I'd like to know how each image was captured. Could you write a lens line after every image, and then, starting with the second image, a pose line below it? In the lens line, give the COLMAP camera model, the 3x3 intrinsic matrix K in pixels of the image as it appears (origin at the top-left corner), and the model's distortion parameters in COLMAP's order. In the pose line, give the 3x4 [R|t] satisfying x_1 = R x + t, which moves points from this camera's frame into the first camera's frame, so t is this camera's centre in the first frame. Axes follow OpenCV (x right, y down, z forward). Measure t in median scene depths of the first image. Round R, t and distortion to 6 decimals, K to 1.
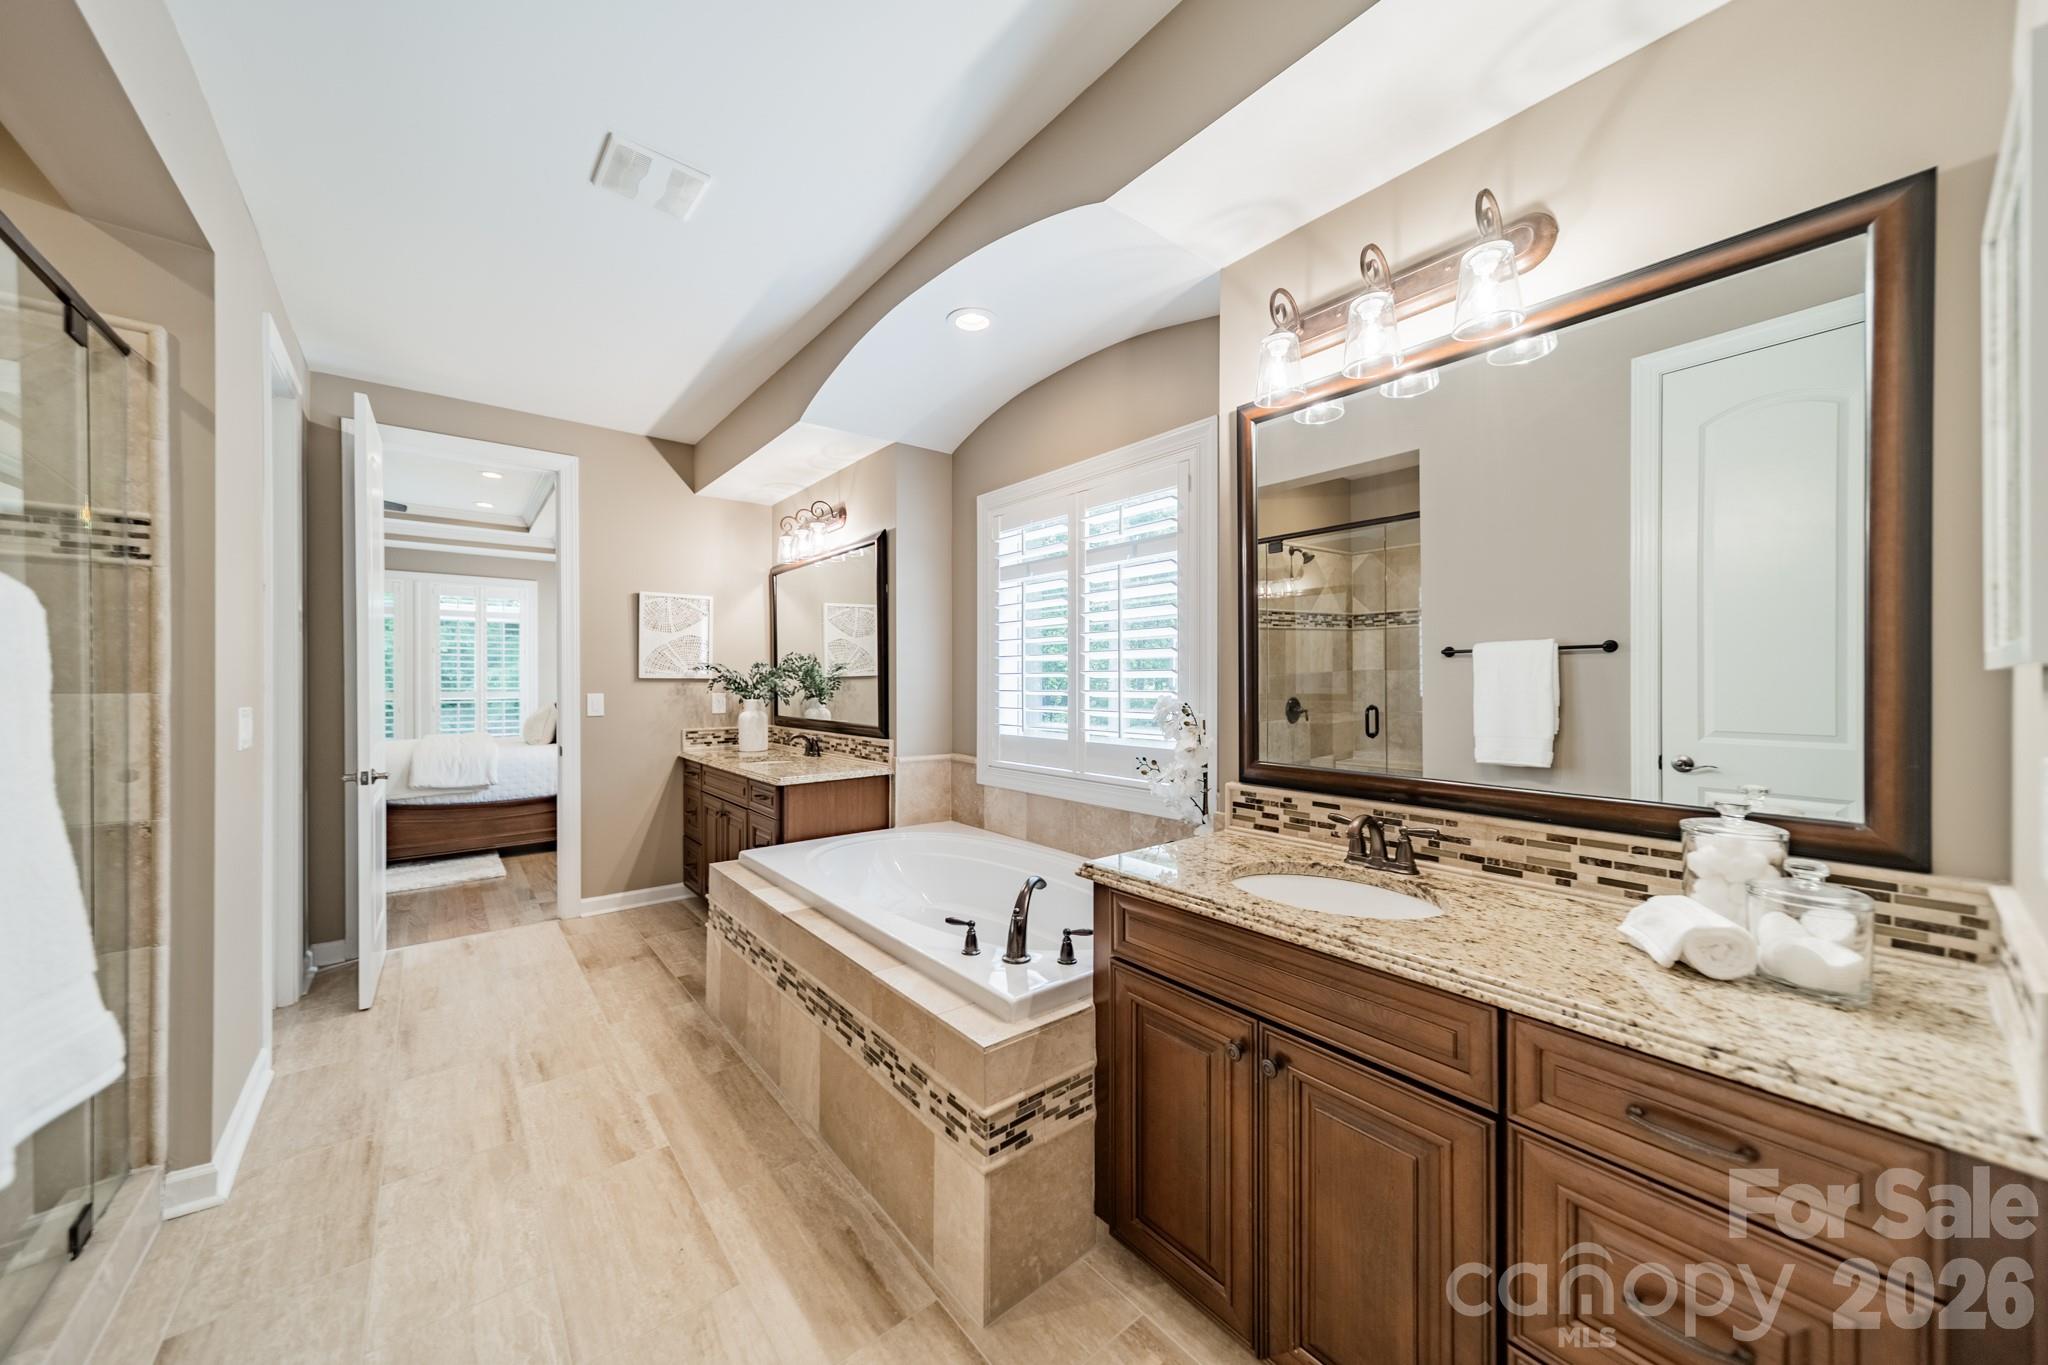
lens RADIAL K [[718.9, 0, 1029.2], [0, 718.9, 684.4], [0, 0, 1]] dist [0.009875, -0.000137]
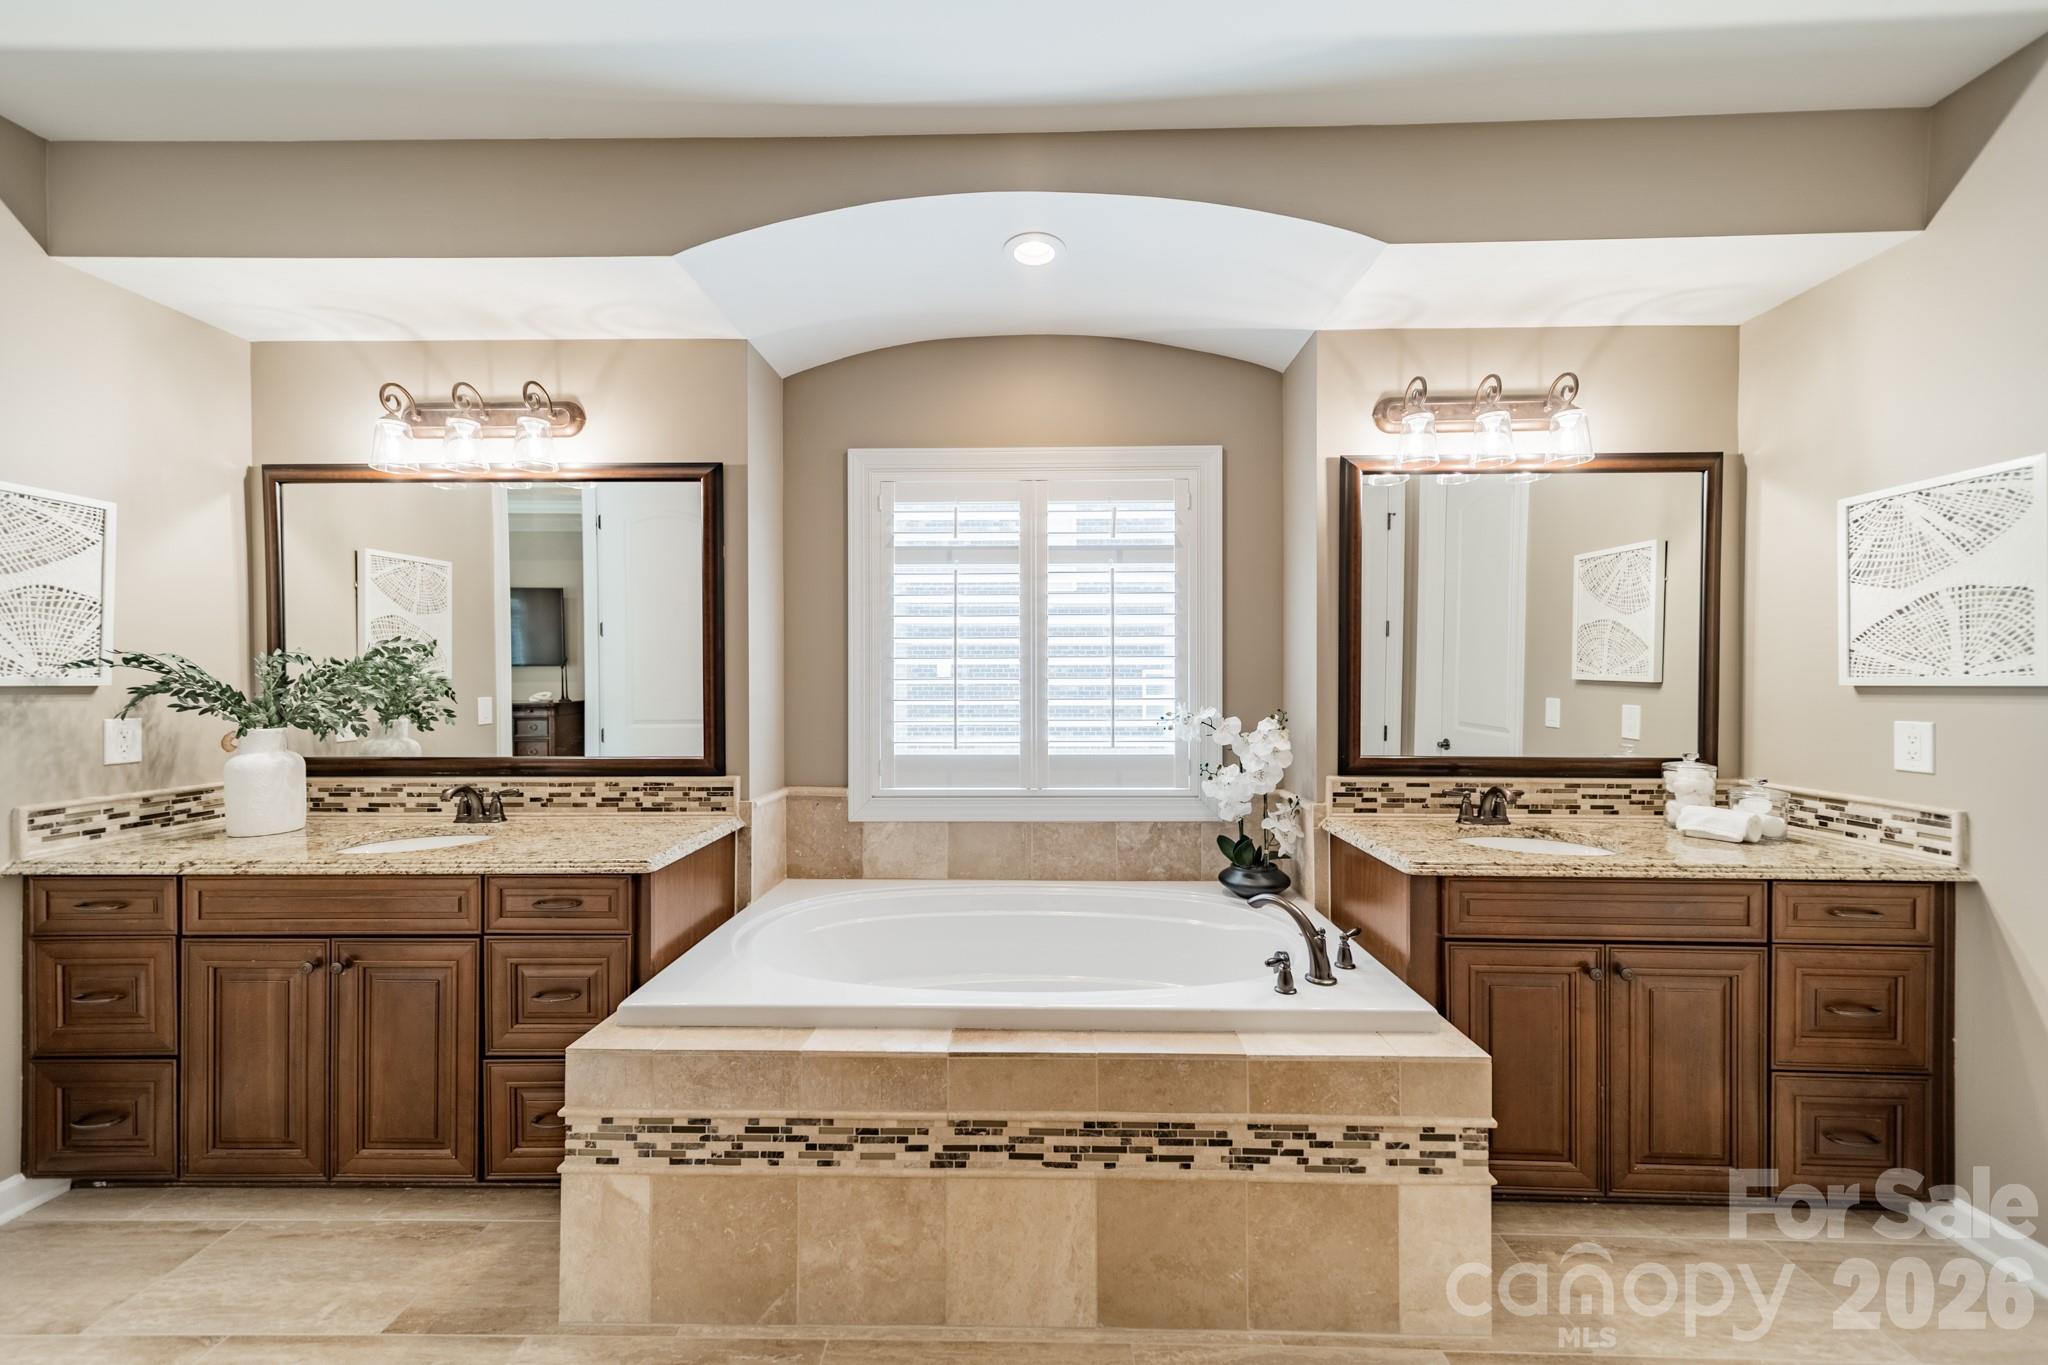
lens RADIAL K [[718.9, 0, 1026.0], [0, 718.9, 685.0], [0, 0, 1]] dist [0.009875, -0.000137]
pose [[0.652346, -0.002732, 0.757916, -0.928479], [0.004033, 0.999992, 0.000133, -0.013457], [-0.757910, 0.002970, 0.652352, 0.617471]]
